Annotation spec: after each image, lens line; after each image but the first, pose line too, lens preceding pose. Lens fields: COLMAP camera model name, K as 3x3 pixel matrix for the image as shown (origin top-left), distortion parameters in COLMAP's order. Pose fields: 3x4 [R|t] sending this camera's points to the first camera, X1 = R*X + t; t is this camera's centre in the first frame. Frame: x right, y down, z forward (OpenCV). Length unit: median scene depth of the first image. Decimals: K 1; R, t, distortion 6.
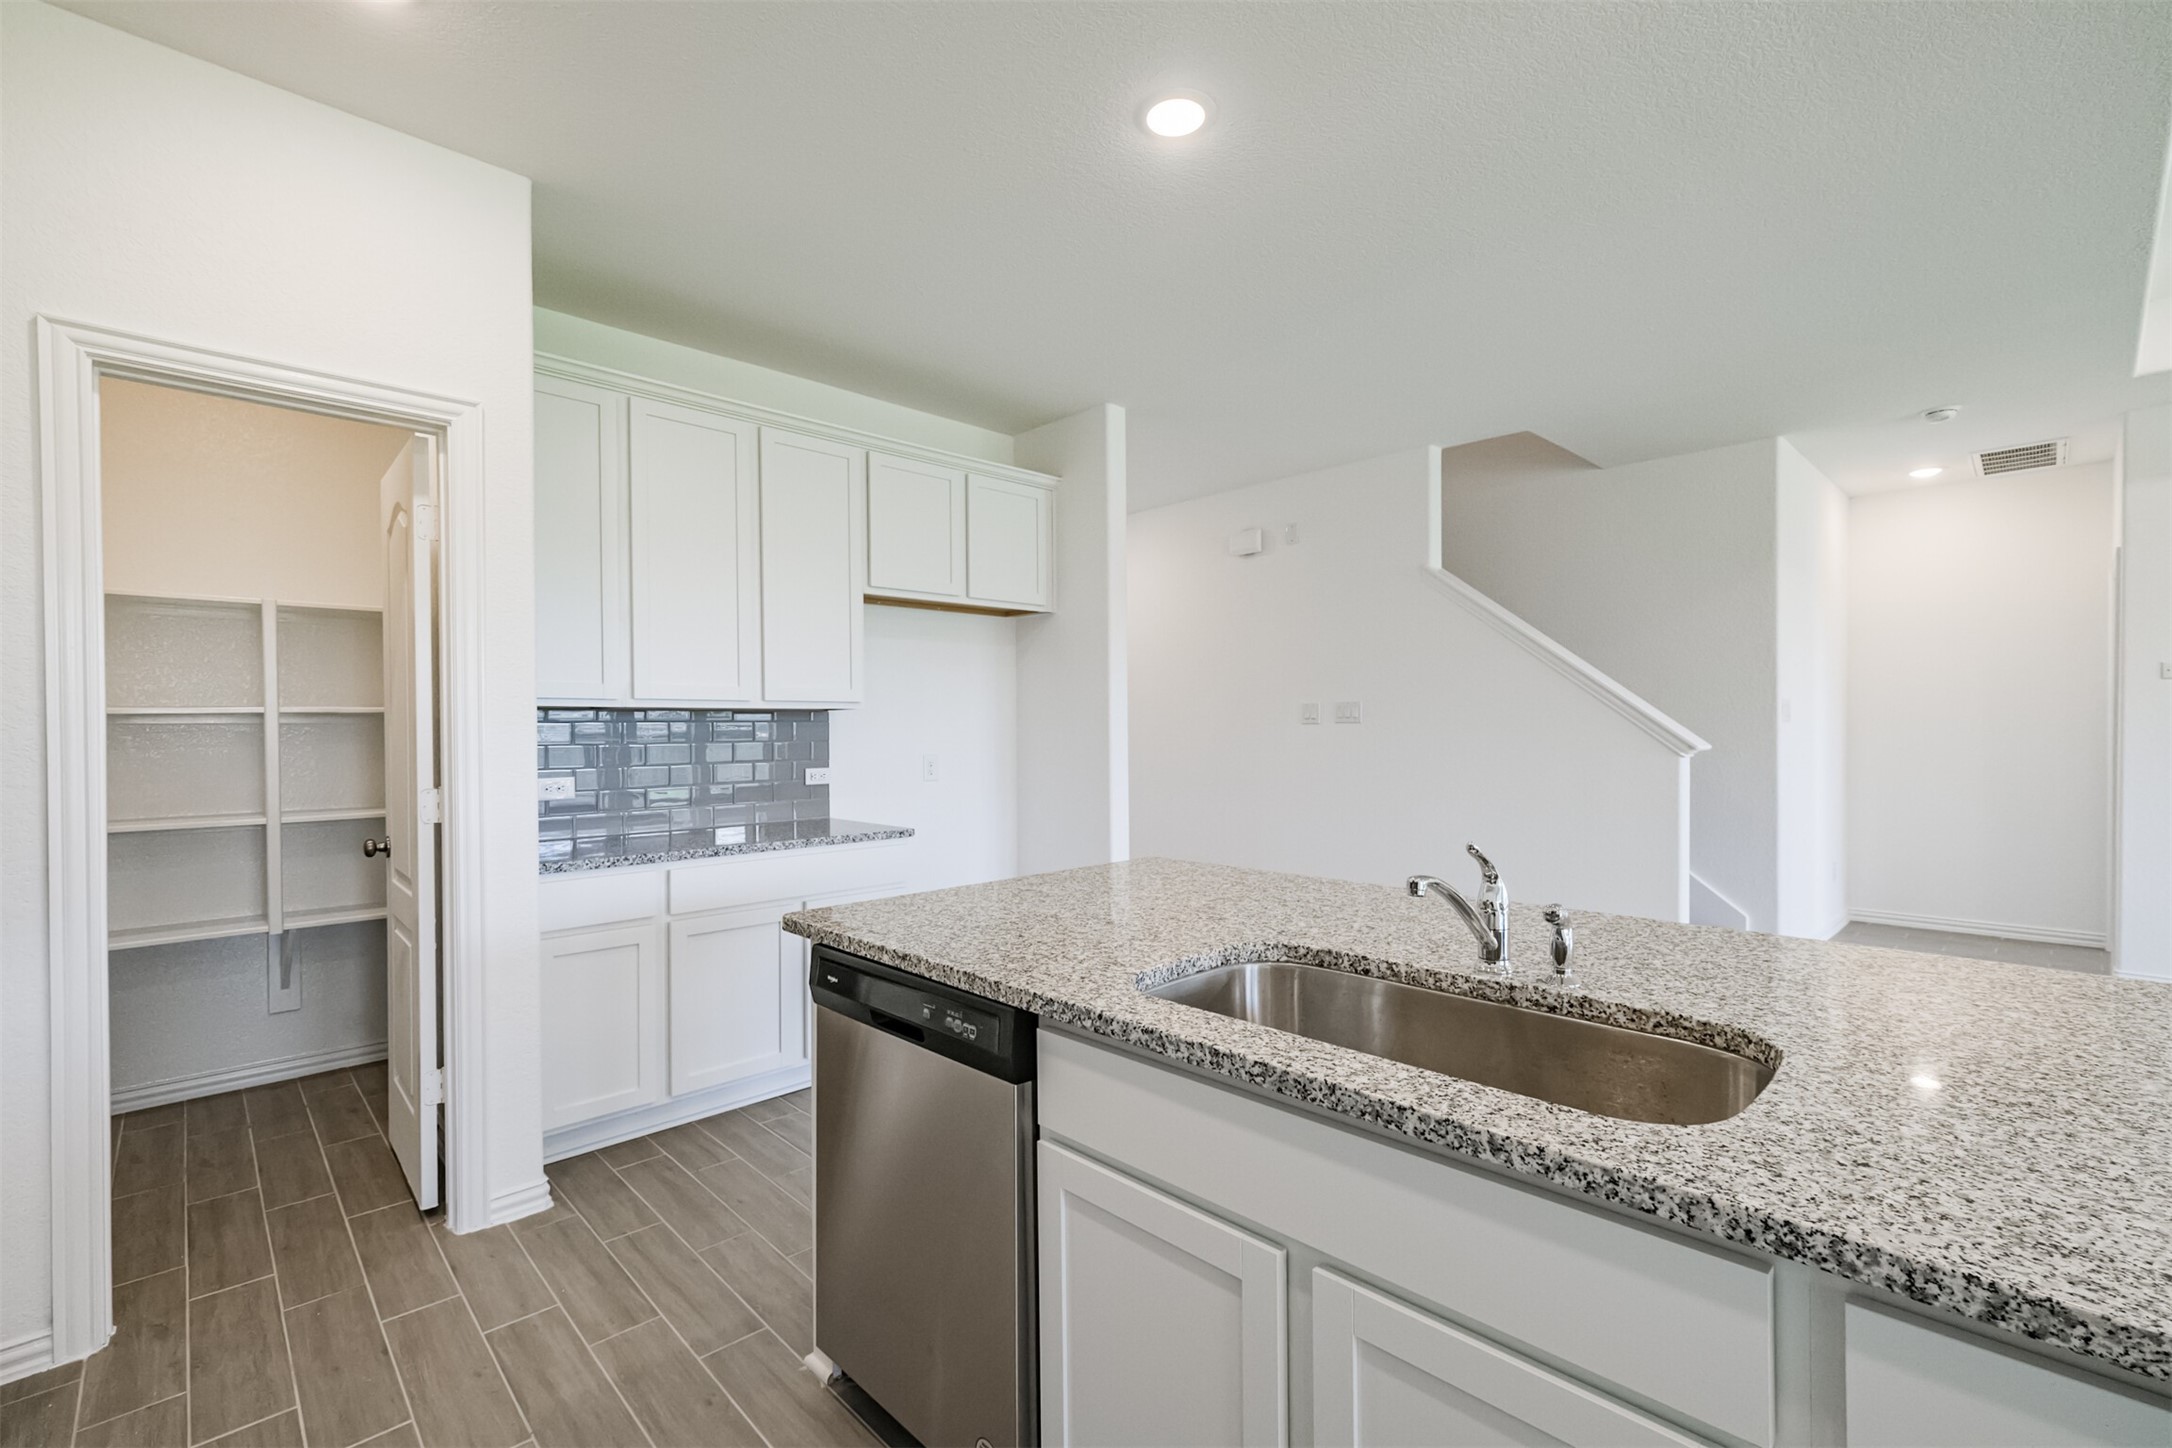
lens RADIAL K [[936.6, 0, 1076.5], [0, 936.6, 752.4], [0, 0, 1]] dist [-0.000024, -0.000101]
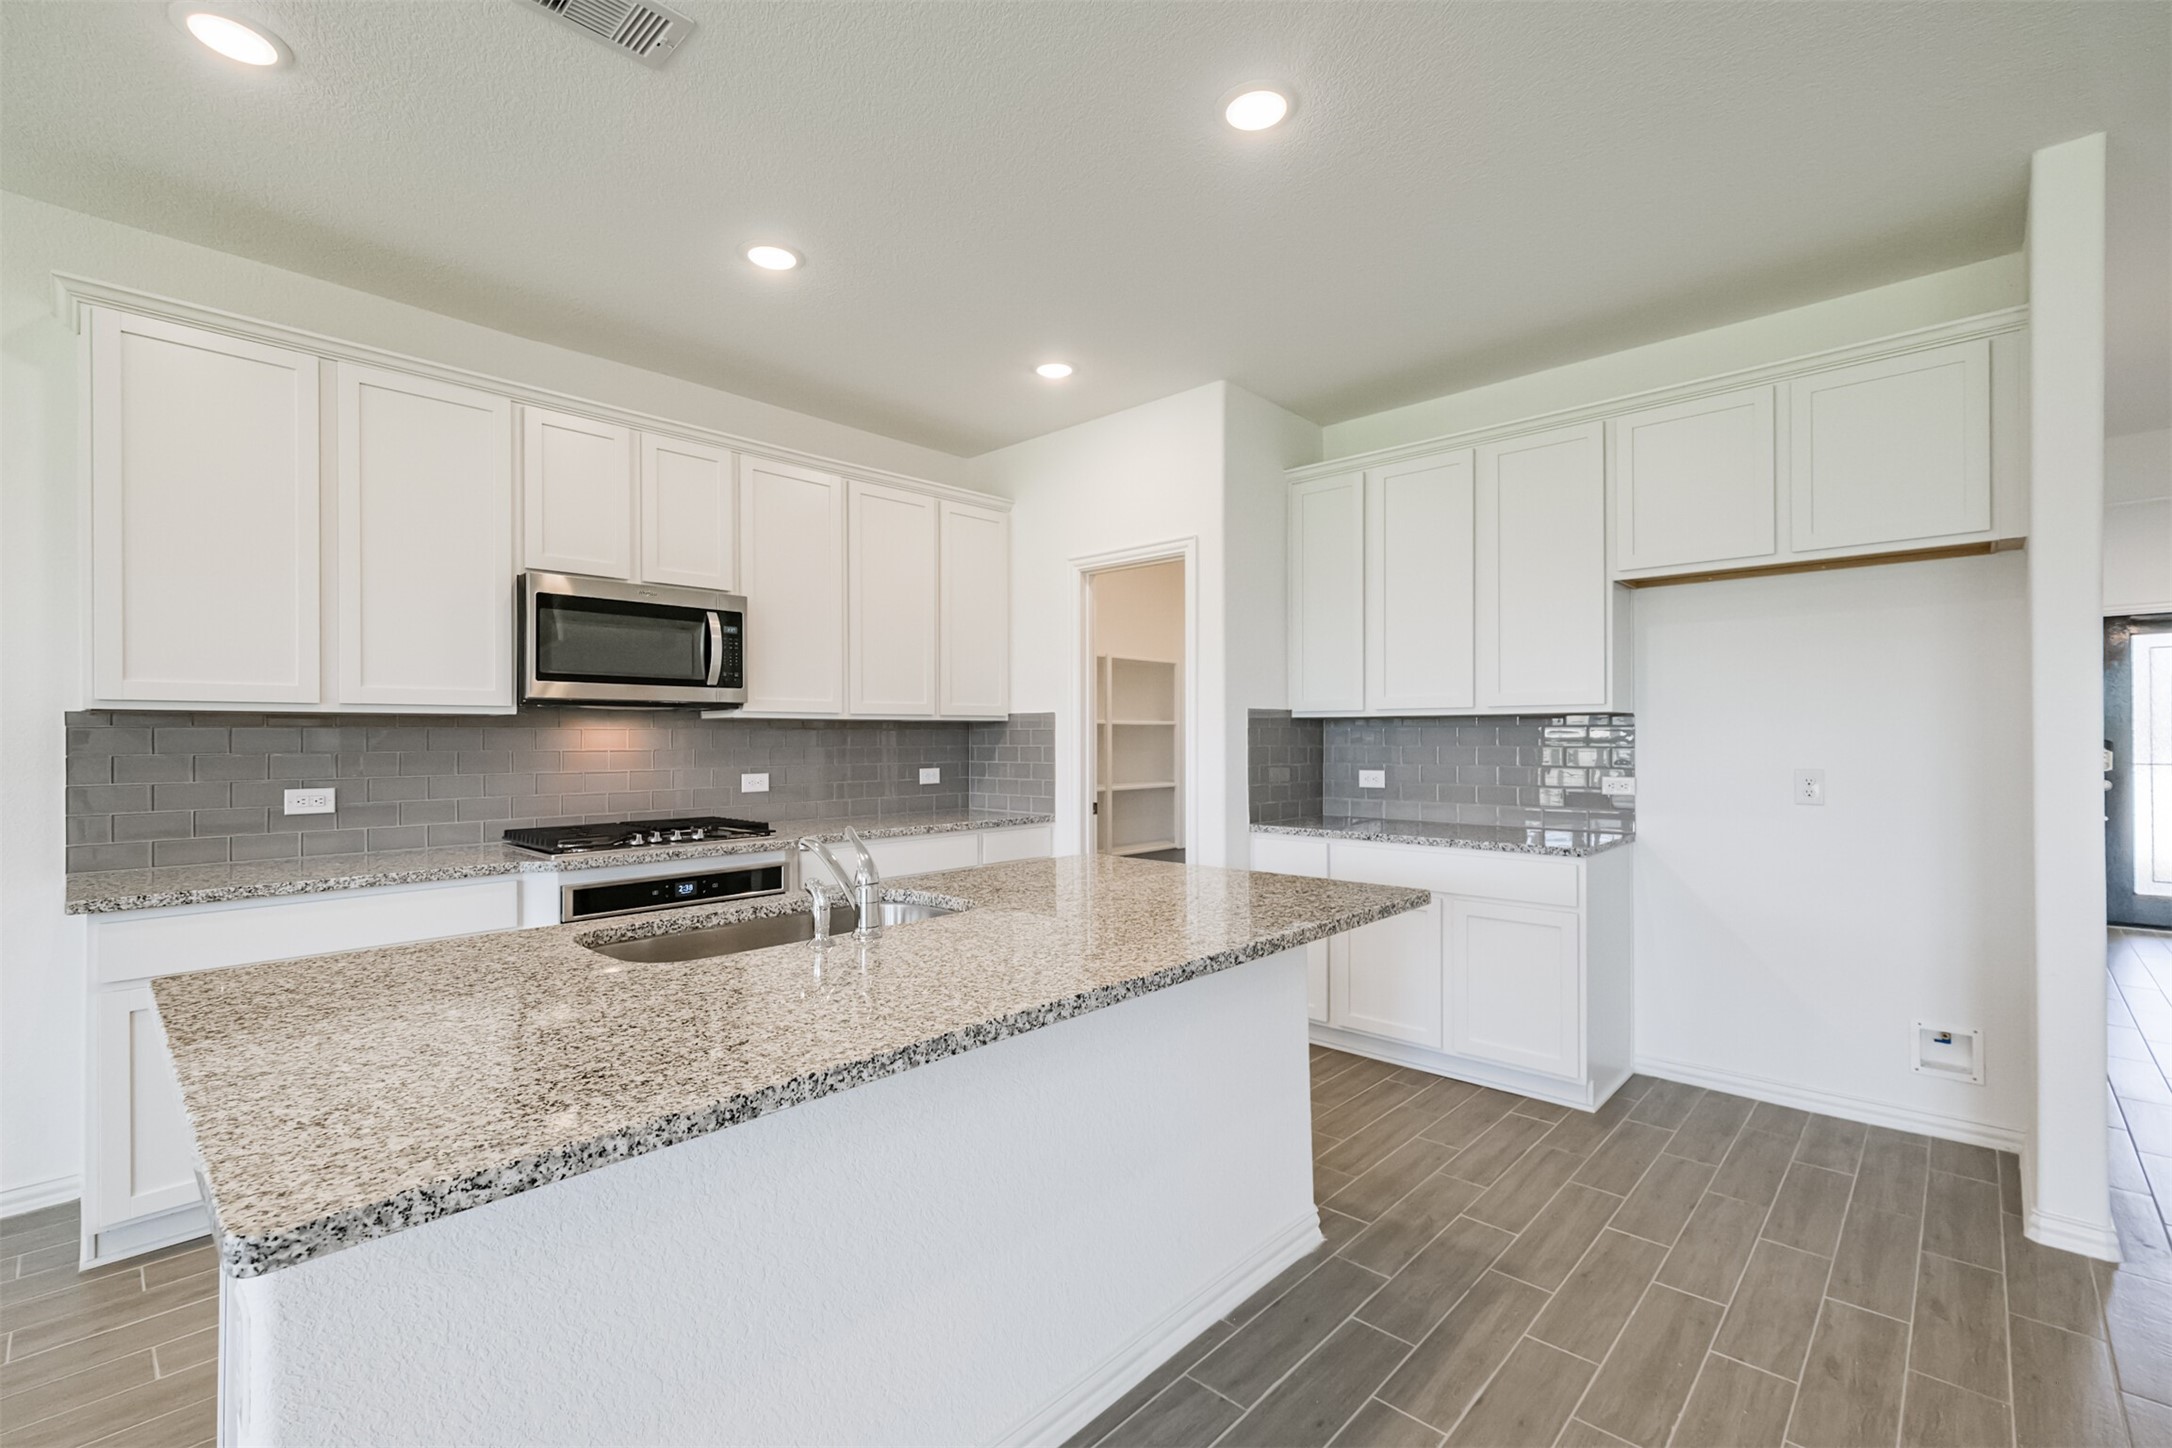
lens RADIAL K [[936.3, 0, 1083.7], [0, 936.3, 737.0], [0, 0, 1]] dist [0.002239, 0.000449]
pose [[0.058727, 0.004146, -0.998265, 0.818058], [-0.021750, 0.999759, 0.002873, -0.018346], [0.998037, 0.021543, 0.058803, 0.578246]]
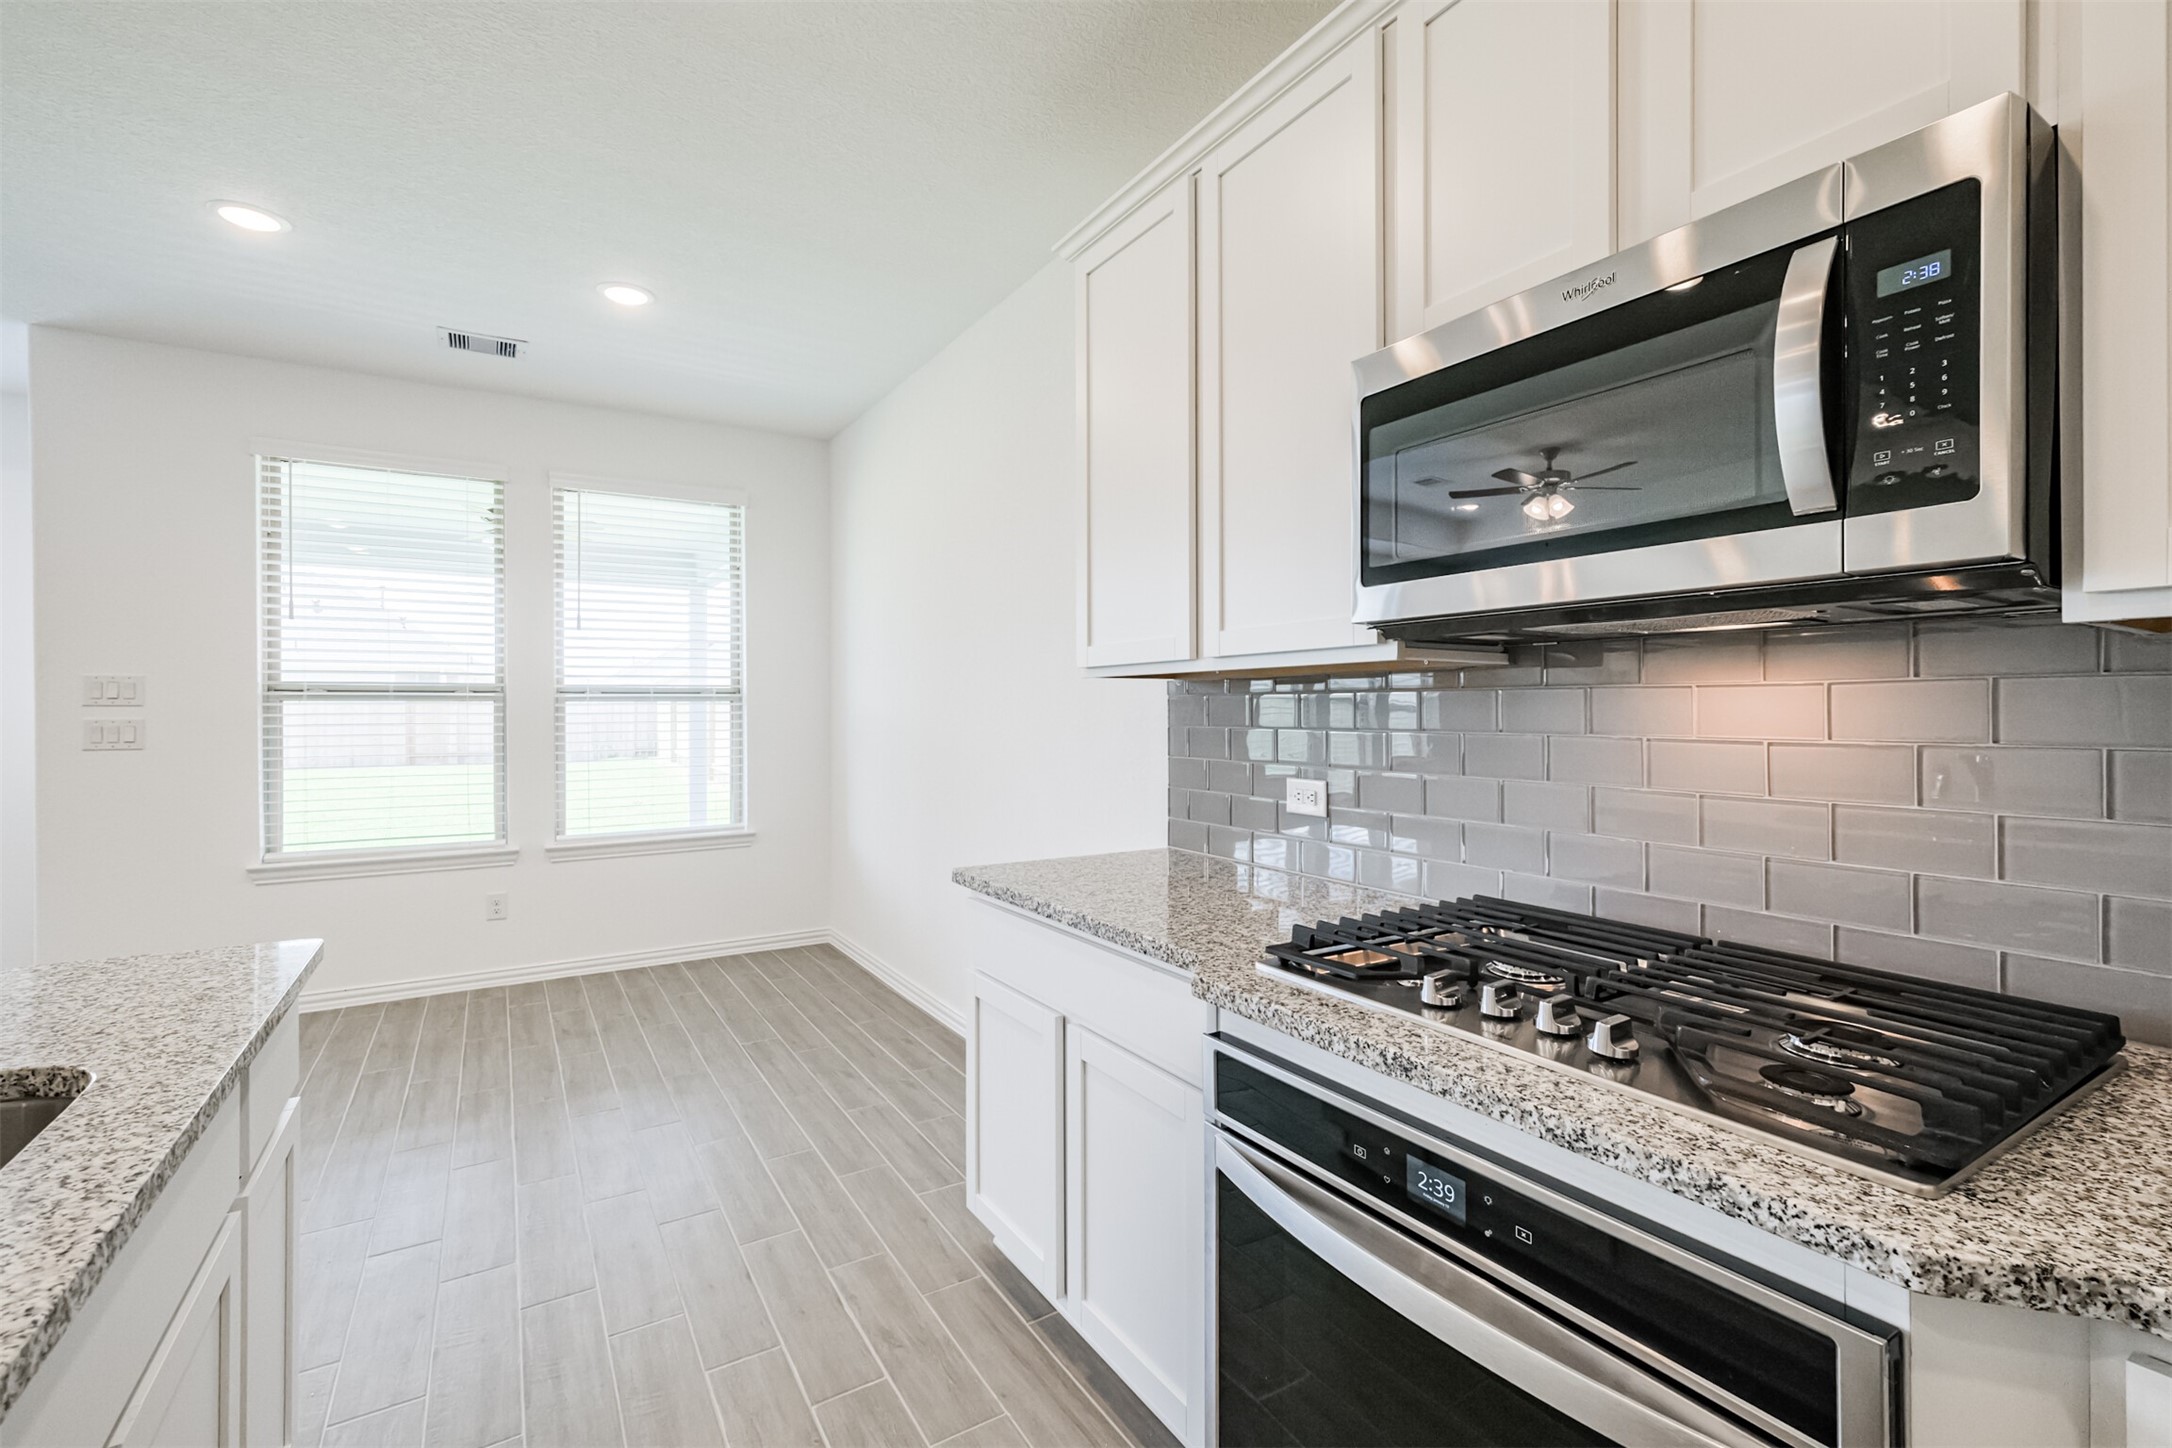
lens RADIAL K [[941.2, 0, 1082.8], [0, 941.2, 708.6], [0, 0, 1]] dist [0.001697, 0.000322]
pose [[-0.979468, 0.005110, 0.201536, -0.228491], [0.009926, 0.999689, 0.022895, -0.013743], [-0.201356, 0.024426, -0.979214, 0.543331]]
